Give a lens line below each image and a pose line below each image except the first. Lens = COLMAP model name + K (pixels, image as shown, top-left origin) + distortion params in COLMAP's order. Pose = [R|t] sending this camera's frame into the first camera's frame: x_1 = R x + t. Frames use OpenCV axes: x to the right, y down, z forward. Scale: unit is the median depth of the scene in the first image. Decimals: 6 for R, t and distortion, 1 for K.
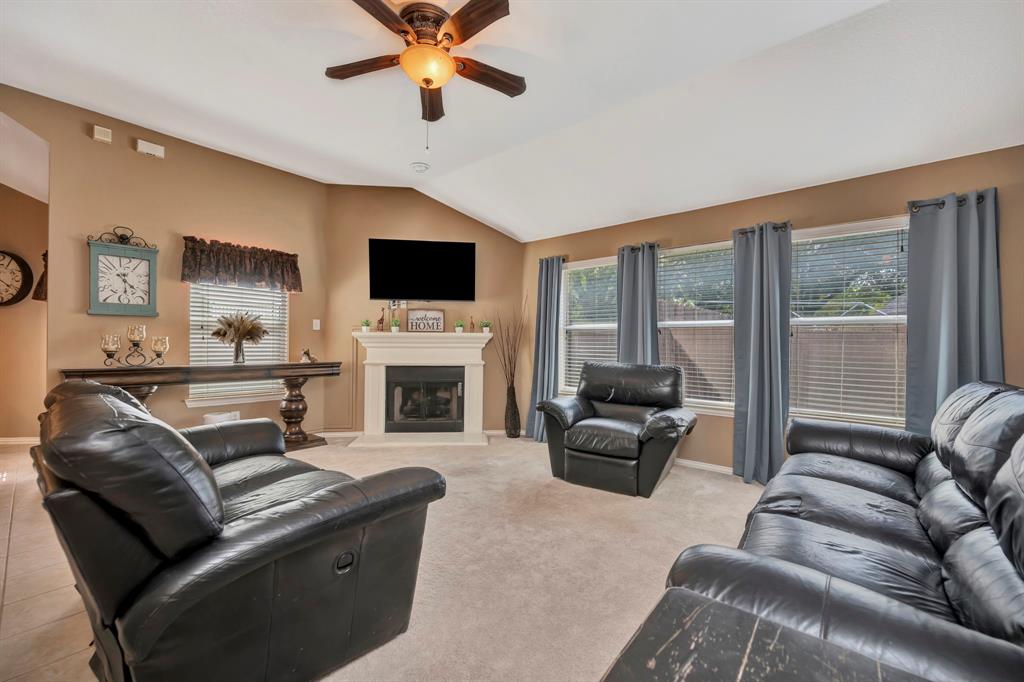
lens RADIAL K [[407.9, 0, 514.8], [0, 407.9, 342.9], [0, 0, 1]] dist [-0.003997, 0.000119]
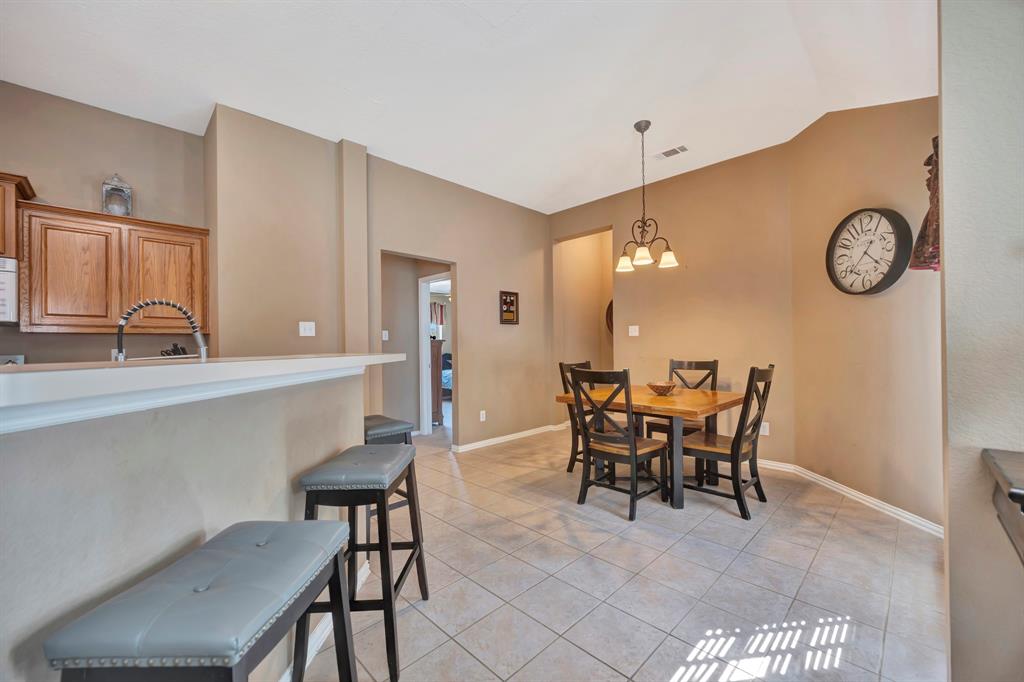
lens RADIAL K [[407.9, 0, 518.0], [0, 407.9, 348.8], [0, 0, 1]] dist [-0.003997, 0.000119]
pose [[-0.082006, -0.001930, -0.996630, -0.609476], [0.012900, 0.999912, -0.002998, -0.010995], [0.996548, -0.013103, -0.081974, 0.523162]]
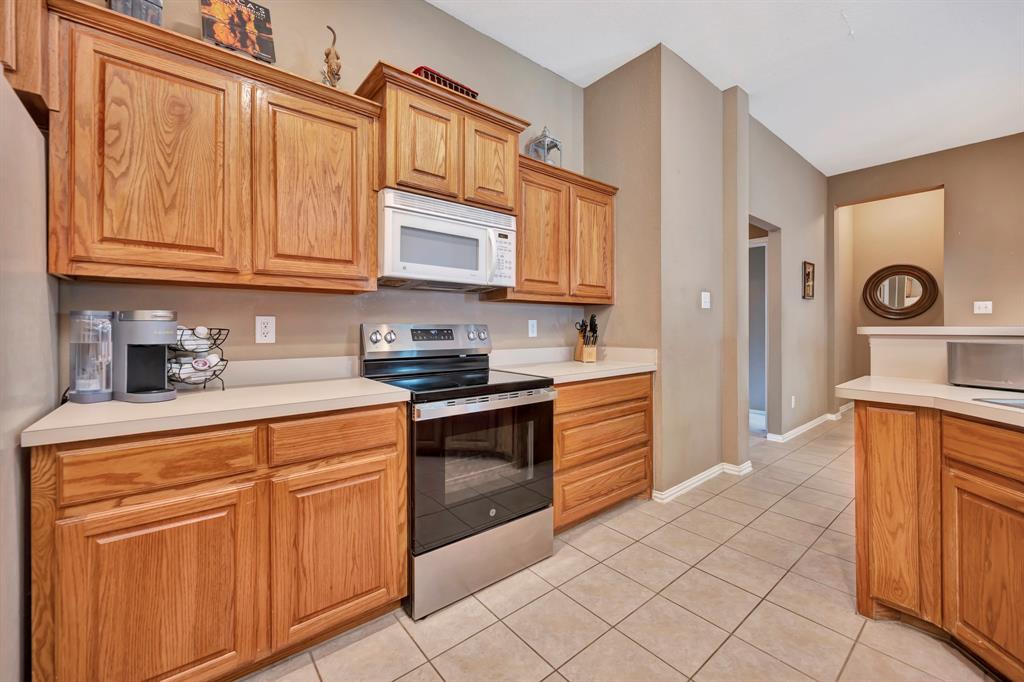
lens RADIAL K [[407.9, 0, 512.9], [0, 407.9, 326.6], [0, 0, 1]] dist [-0.003997, 0.000119]
pose [[-0.182243, -0.010787, -0.983194, -0.613791], [-0.000845, 0.999941, -0.010814, -0.003282], [0.983253, -0.001140, -0.182242, -0.177816]]
